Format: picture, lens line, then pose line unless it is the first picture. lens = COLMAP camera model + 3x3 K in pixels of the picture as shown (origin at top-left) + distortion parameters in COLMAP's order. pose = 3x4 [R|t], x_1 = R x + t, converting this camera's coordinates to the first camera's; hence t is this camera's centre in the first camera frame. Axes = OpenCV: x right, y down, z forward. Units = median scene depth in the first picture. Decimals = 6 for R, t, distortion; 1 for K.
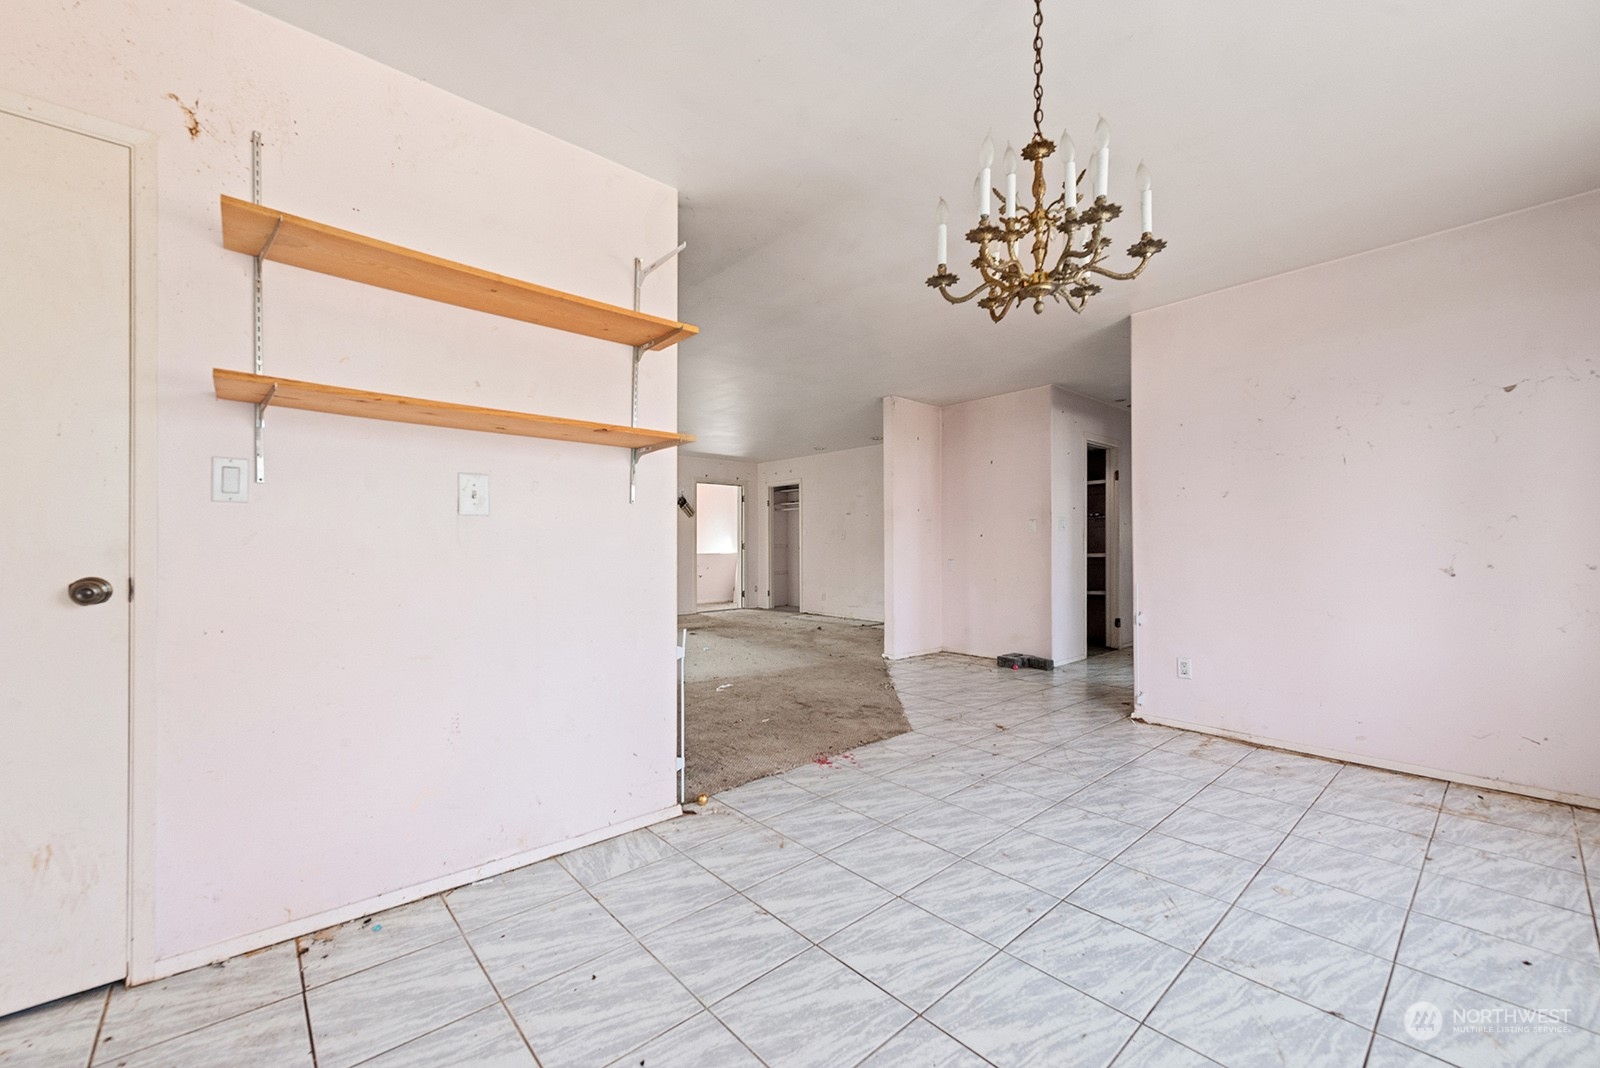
lens RADIAL K [[636.5, 0, 799.1], [0, 636.5, 536.8], [0, 0, 1]] dist [0.008777, -0.000977]
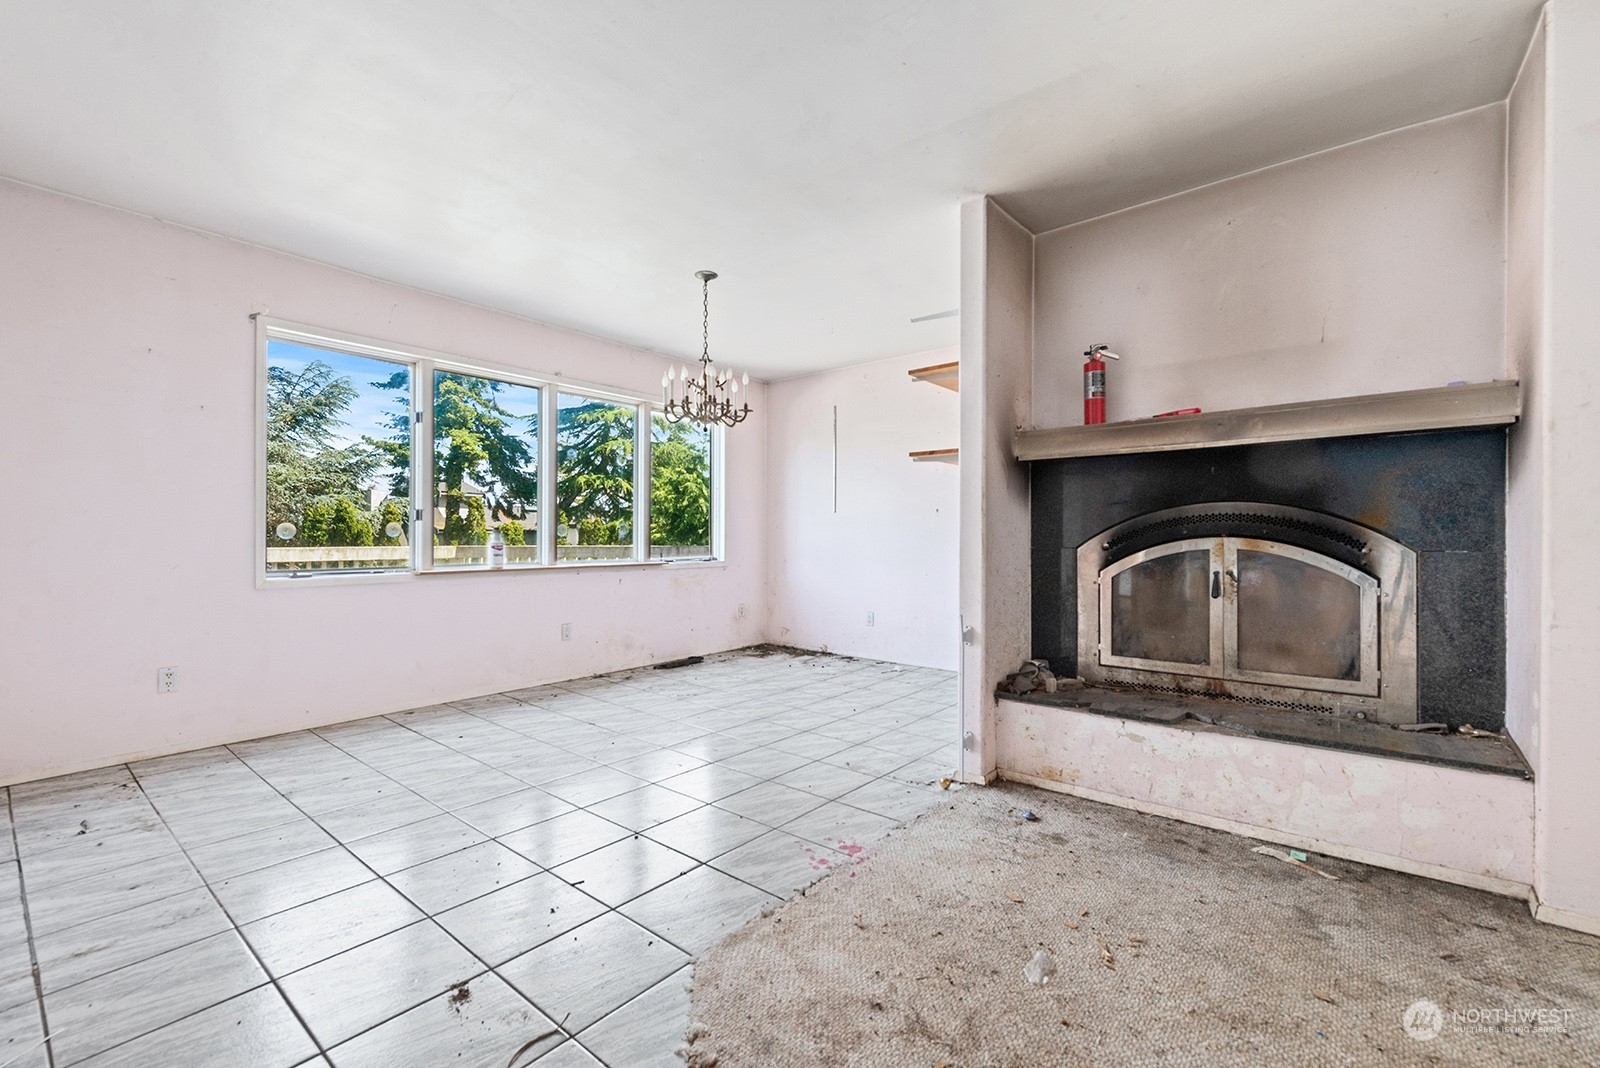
lens RADIAL K [[683.5, 0, 795.4], [0, 683.5, 534.9], [0, 0, 1]] dist [0.004911, -0.001068]
pose [[-0.988533, -0.003126, -0.150974, 0.275594], [-0.001473, 0.999938, -0.011058, 0.030736], [0.151000, -0.010709, -0.988476, 2.244902]]
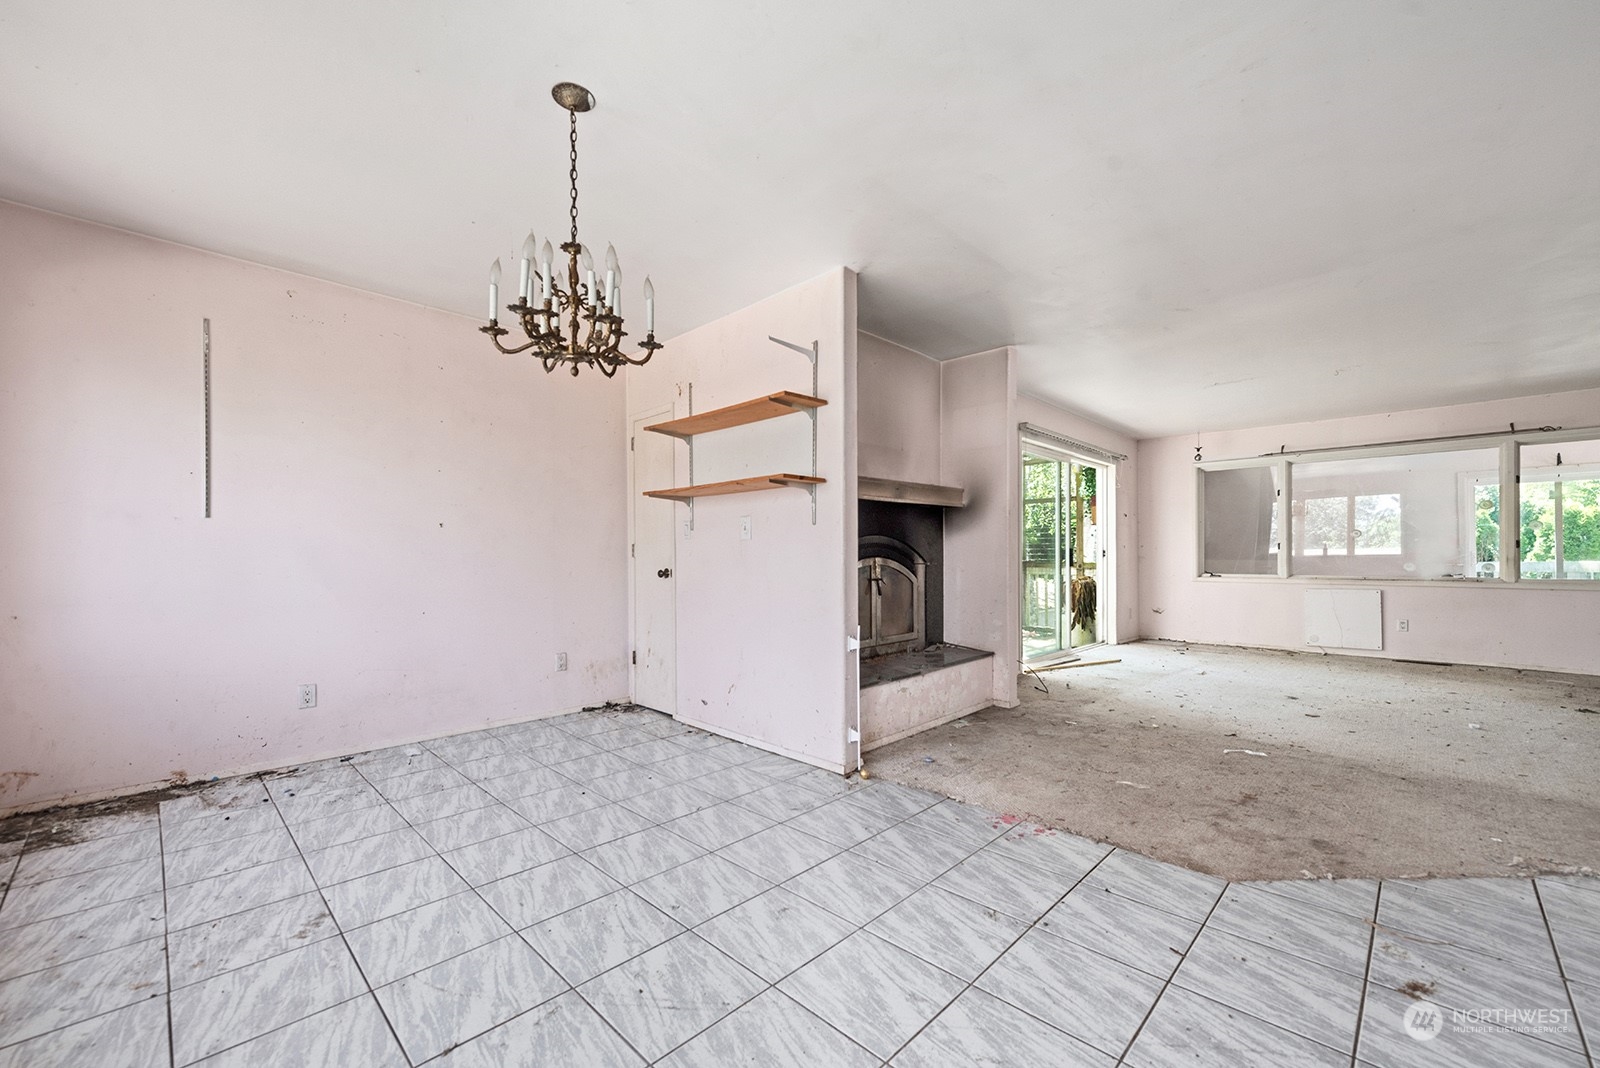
lens RADIAL K [[636.5, 0, 797.7], [0, 636.5, 549.9], [0, 0, 1]] dist [0.008777, -0.000977]
pose [[0.066198, -0.009236, -0.997764, 1.099967], [0.017215, 0.999819, -0.008113, 0.011183], [0.997658, -0.016640, 0.066345, 0.885140]]
